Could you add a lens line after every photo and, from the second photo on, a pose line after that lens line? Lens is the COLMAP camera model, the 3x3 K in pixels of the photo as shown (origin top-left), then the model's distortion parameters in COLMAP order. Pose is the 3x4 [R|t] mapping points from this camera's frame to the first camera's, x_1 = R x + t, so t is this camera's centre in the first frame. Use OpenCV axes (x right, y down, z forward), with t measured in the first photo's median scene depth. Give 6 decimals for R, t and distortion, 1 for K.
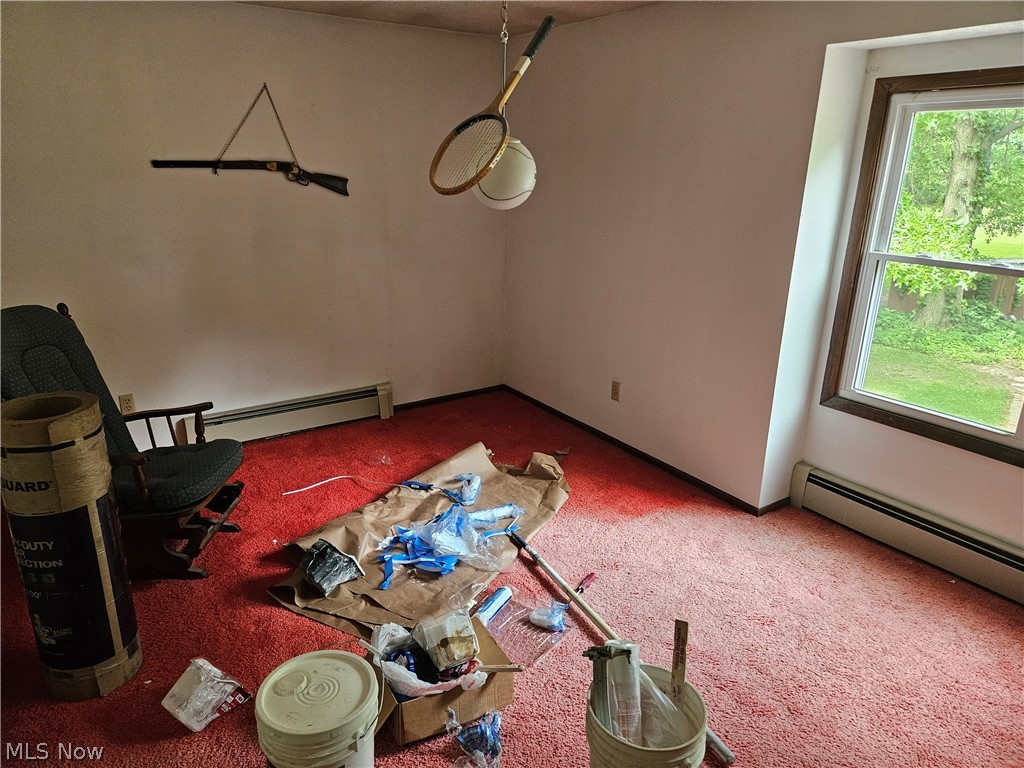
lens RADIAL K [[682.6, 0, 511.2], [0, 682.6, 388.1], [0, 0, 1]] dist [-0.005767, -0.004157]
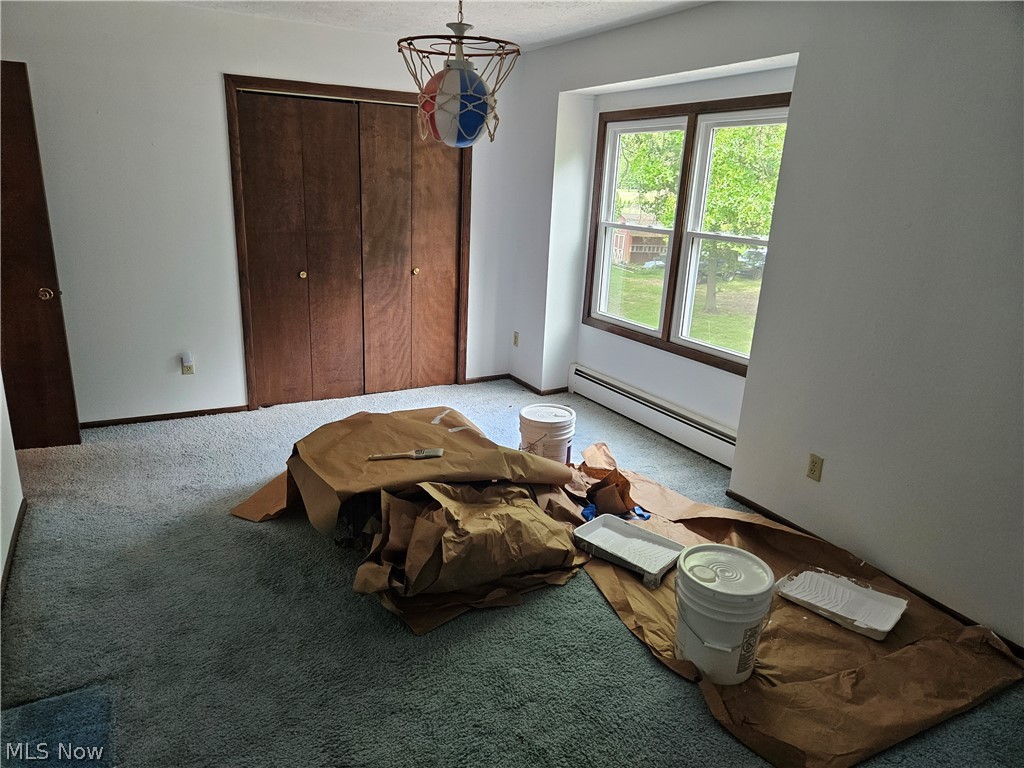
lens RADIAL K [[682.6, 0, 509.6], [0, 682.6, 384.1], [0, 0, 1]] dist [-0.005767, -0.004157]
pose [[0.997170, 0.030488, -0.068722, 0.410258], [-0.031505, 0.999409, -0.013767, 0.191422], [0.068262, 0.015894, 0.997541, -0.547142]]
